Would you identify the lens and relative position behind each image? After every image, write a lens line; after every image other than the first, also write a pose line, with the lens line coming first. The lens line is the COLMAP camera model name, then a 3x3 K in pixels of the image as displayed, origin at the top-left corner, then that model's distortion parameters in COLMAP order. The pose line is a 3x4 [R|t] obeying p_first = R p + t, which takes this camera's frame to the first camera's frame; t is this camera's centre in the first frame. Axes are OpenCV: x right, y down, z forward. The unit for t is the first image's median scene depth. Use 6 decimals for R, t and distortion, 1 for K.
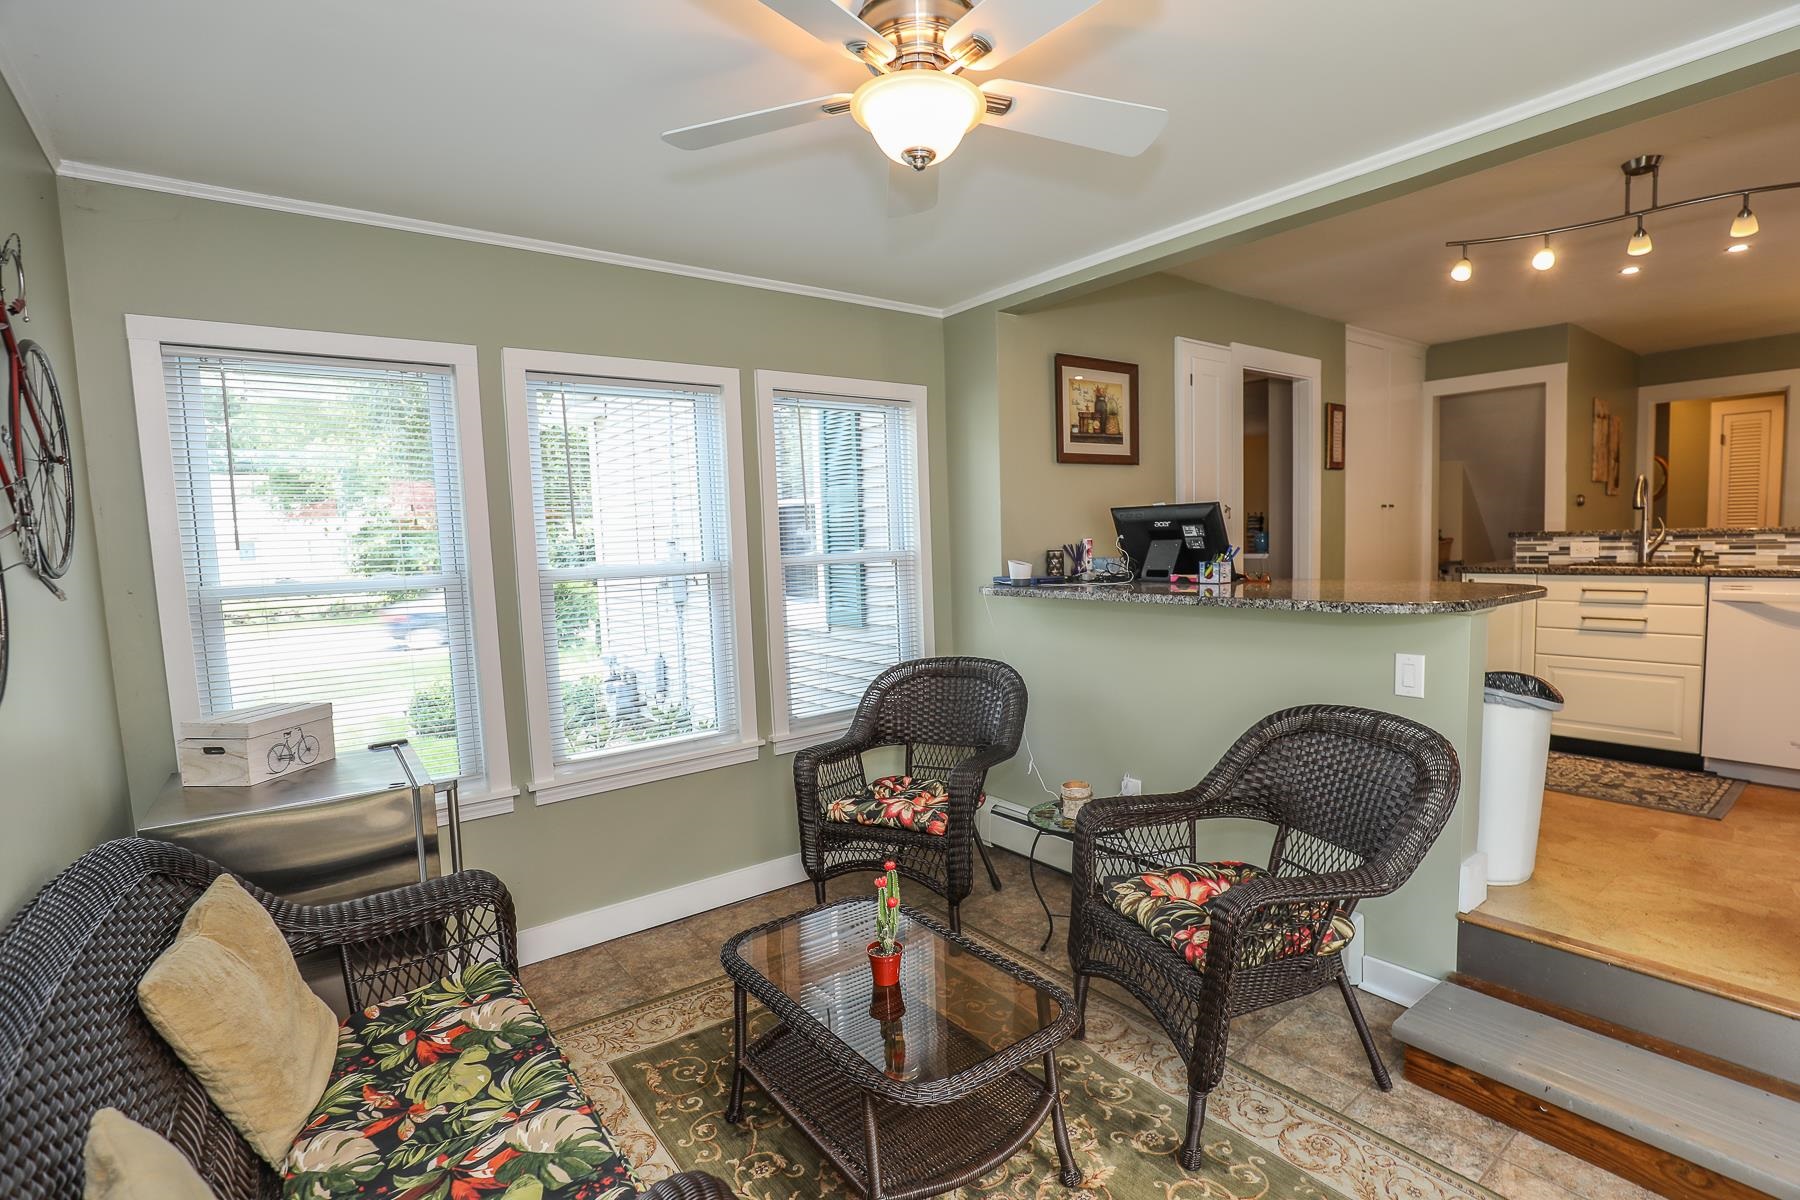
lens RADIAL K [[841.7, 0, 907.8], [0, 841.7, 605.5], [0, 0, 1]] dist [-0.045001, 0.007463]
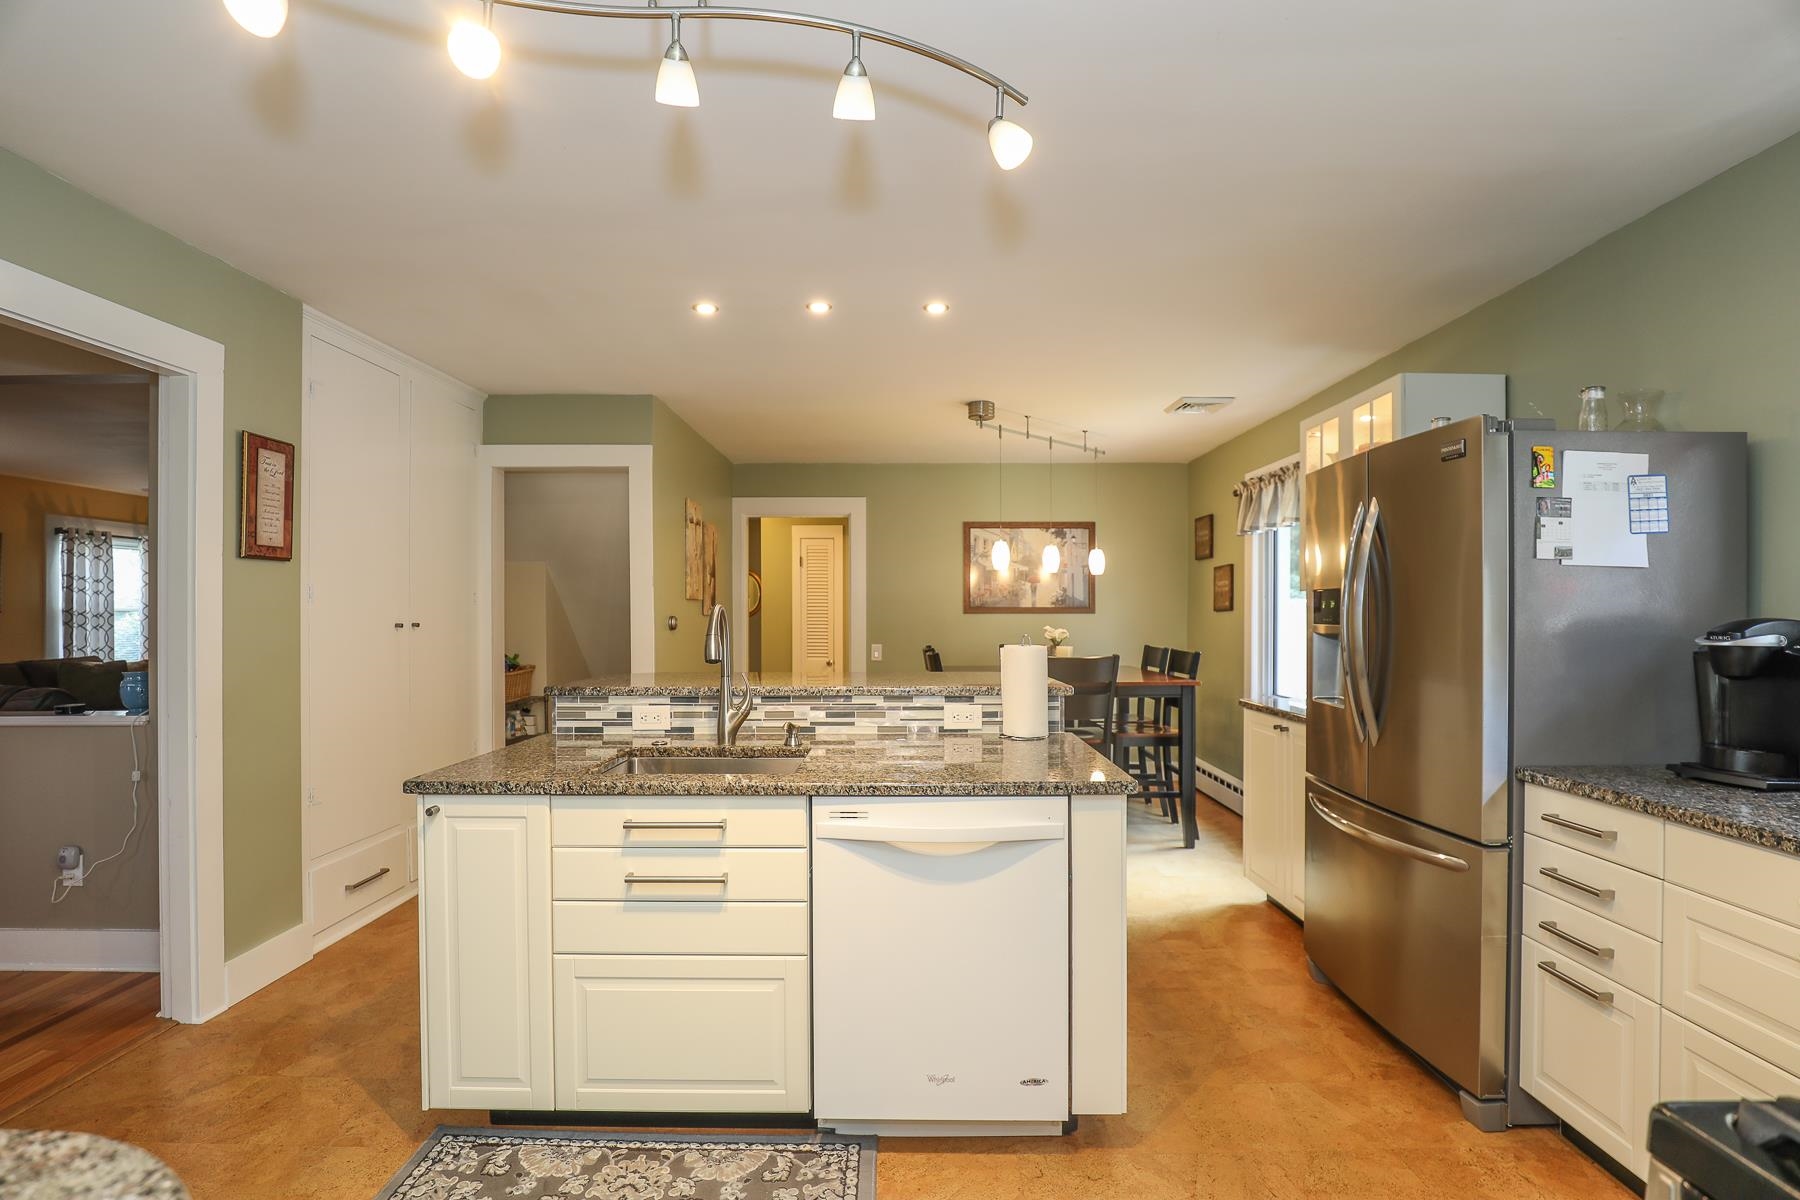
lens RADIAL K [[827.9, 0, 909.9], [0, 827.9, 612.8], [0, 0, 1]] dist [-0.033164, 0.006457]
pose [[0.604104, 0.035667, 0.796107, 0.463188], [0.043686, 0.996014, -0.077772, -0.094237], [-0.795707, 0.081761, 0.600138, 0.480879]]
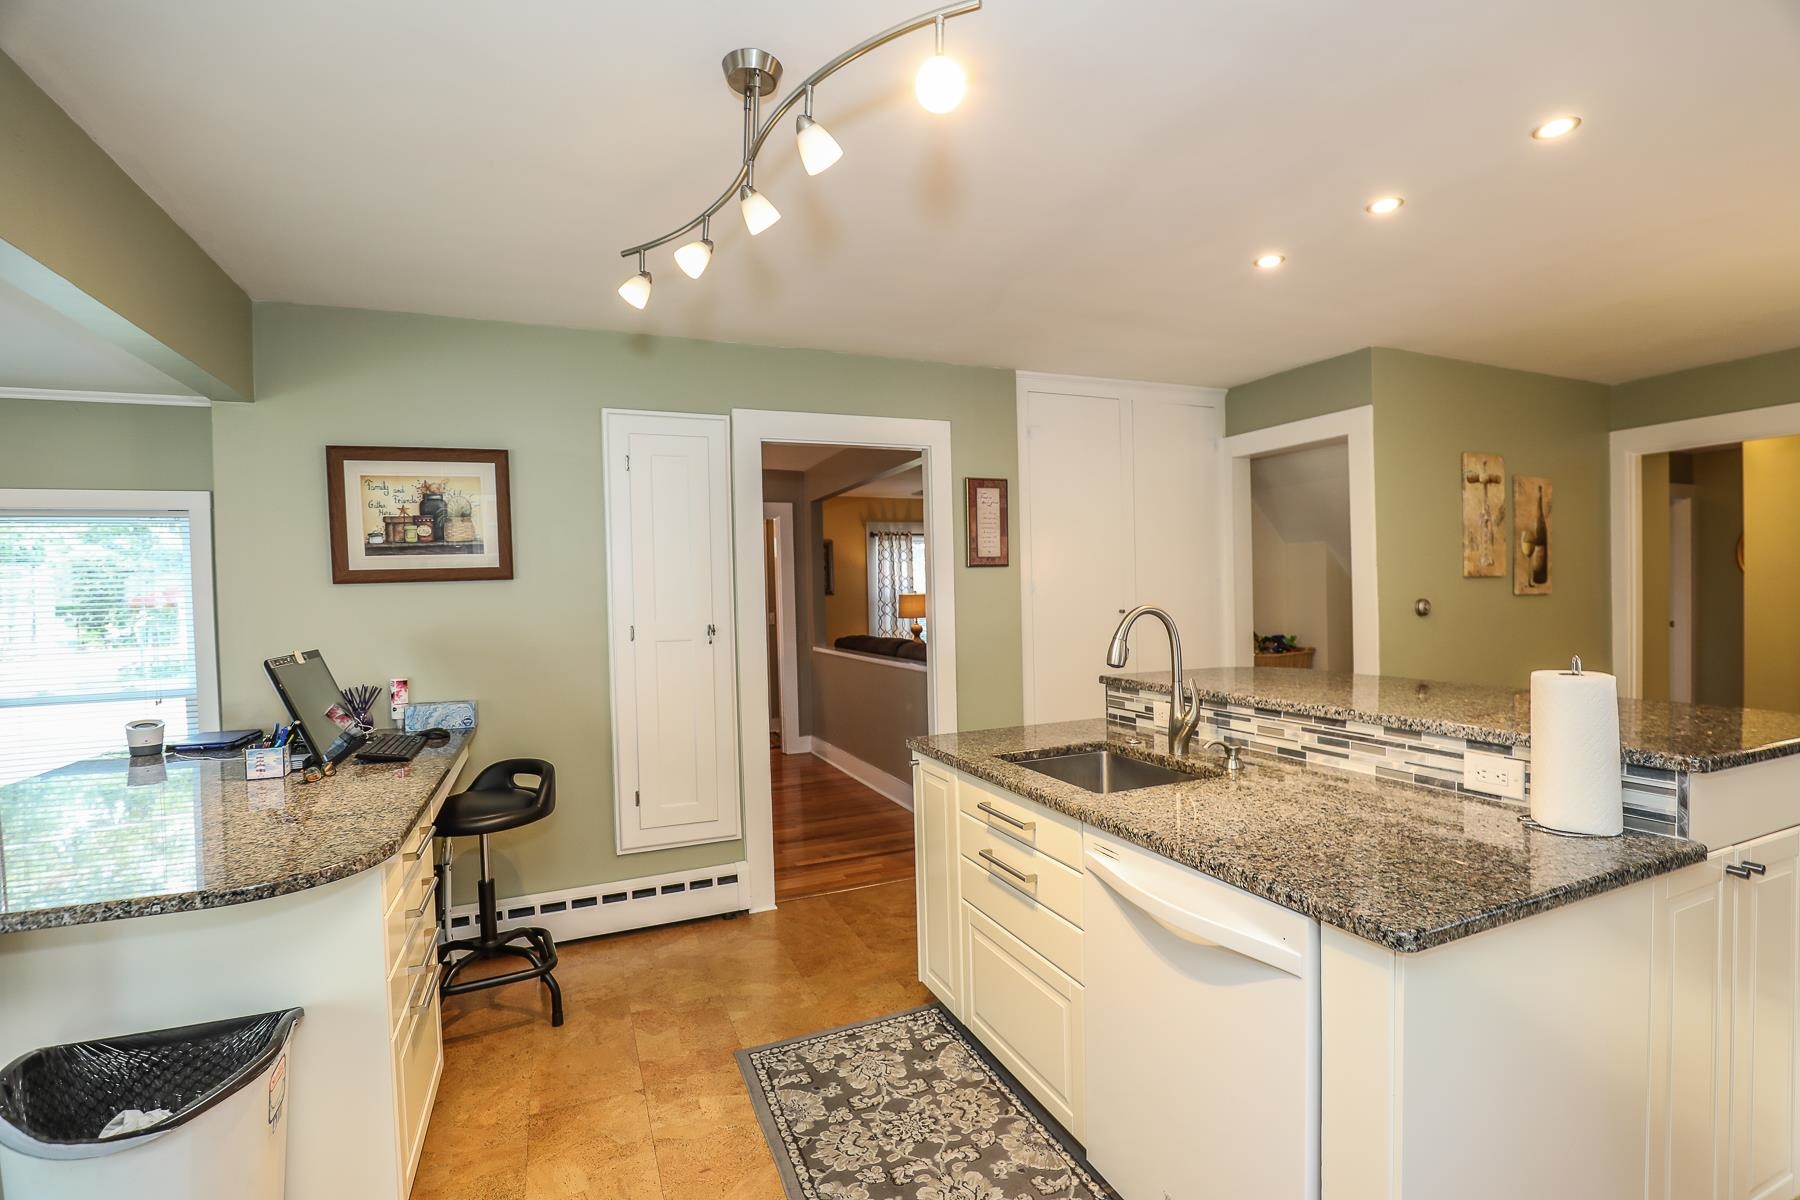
lens RADIAL K [[827.9, 0, 909.9], [0, 827.9, 612.8], [0, 0, 1]] dist [-0.033164, 0.006457]
pose [[0.970486, 0.019796, -0.240343, 0.823985], [-0.031153, 0.998566, -0.043545, -0.117326], [0.239136, 0.049747, 0.969711, 0.363774]]
